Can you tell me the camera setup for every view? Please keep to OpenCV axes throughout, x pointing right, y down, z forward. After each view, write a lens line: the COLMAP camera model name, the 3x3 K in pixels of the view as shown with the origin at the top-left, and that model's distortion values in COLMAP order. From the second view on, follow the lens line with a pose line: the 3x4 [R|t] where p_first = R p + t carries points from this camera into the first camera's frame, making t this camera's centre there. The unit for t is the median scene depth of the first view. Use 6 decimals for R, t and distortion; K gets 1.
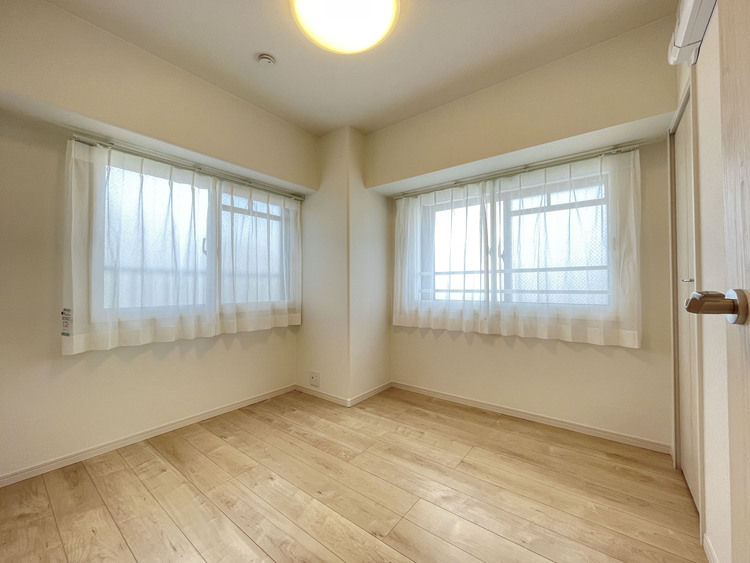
lens RADIAL K [[307.0, 0, 373.7], [0, 307.0, 284.1], [0, 0, 1]] dist [0.003427, 0.000576]
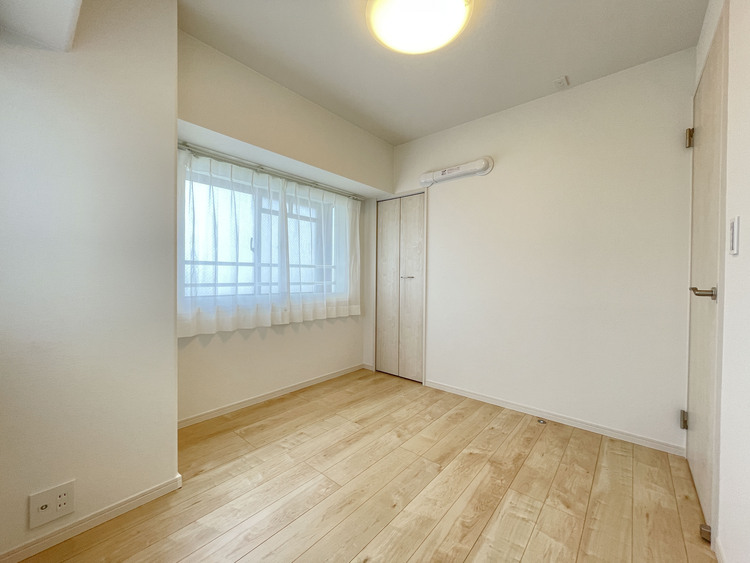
lens RADIAL K [[307.0, 0, 375.0], [0, 307.0, 283.4], [0, 0, 1]] dist [0.003427, 0.000576]
pose [[0.041259, -0.017359, 0.998998, -0.727183], [-0.010515, 0.999786, 0.017807, -0.001174], [-0.999093, -0.011239, 0.041067, 0.688627]]
